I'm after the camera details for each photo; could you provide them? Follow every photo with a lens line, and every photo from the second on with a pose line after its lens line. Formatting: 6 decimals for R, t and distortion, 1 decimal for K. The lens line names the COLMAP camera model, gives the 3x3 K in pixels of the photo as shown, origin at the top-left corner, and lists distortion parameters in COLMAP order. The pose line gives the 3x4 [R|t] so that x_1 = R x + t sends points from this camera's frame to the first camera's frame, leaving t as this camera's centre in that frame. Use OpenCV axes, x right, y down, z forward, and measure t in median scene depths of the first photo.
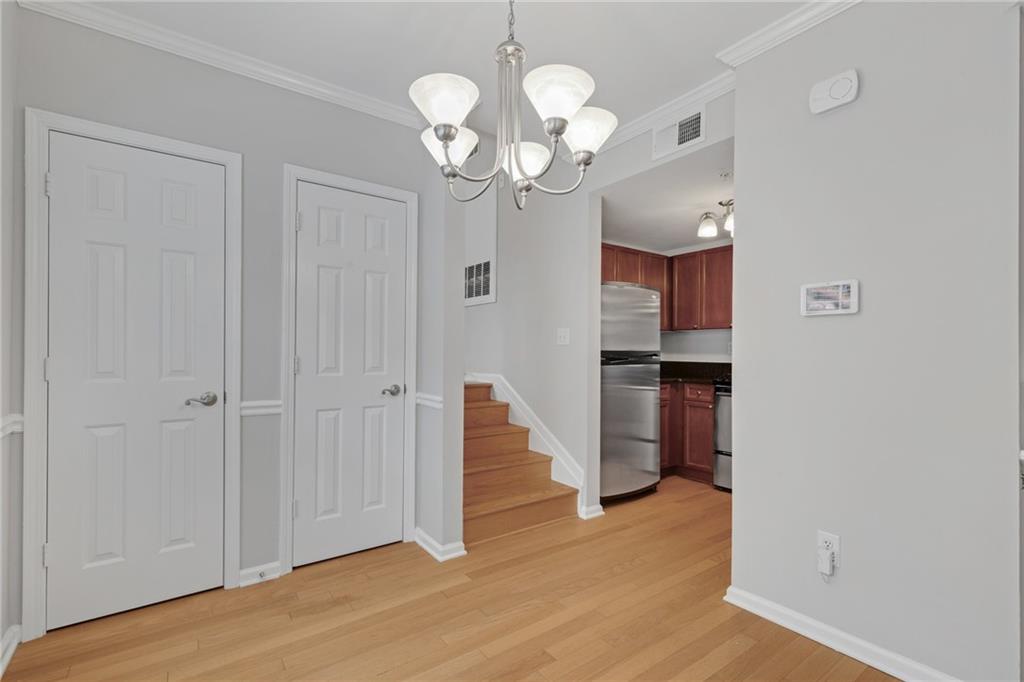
lens RADIAL K [[457.4, 0, 515.8], [0, 457.4, 347.3], [0, 0, 1]] dist [0.003075, 0.000282]
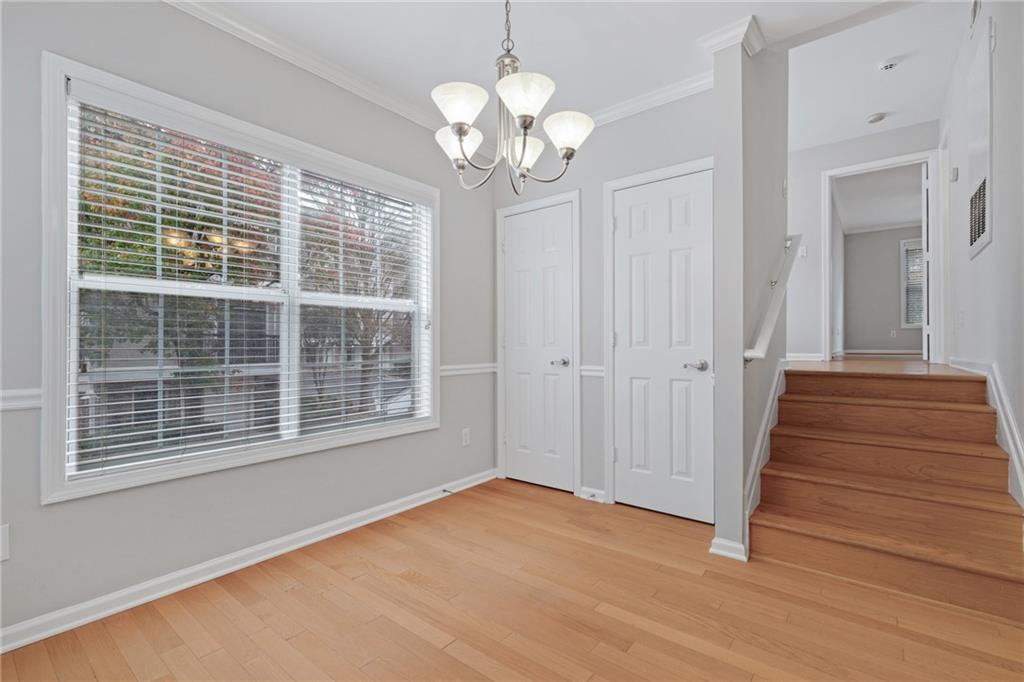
lens RADIAL K [[457.4, 0, 515.8], [0, 457.4, 347.3], [0, 0, 1]] dist [0.003075, 0.000282]
pose [[0.270985, -0.009219, -0.962539, 0.676955], [0.005715, 0.999952, -0.007968, 0.071705], [0.962567, -0.003342, 0.271024, 0.421197]]
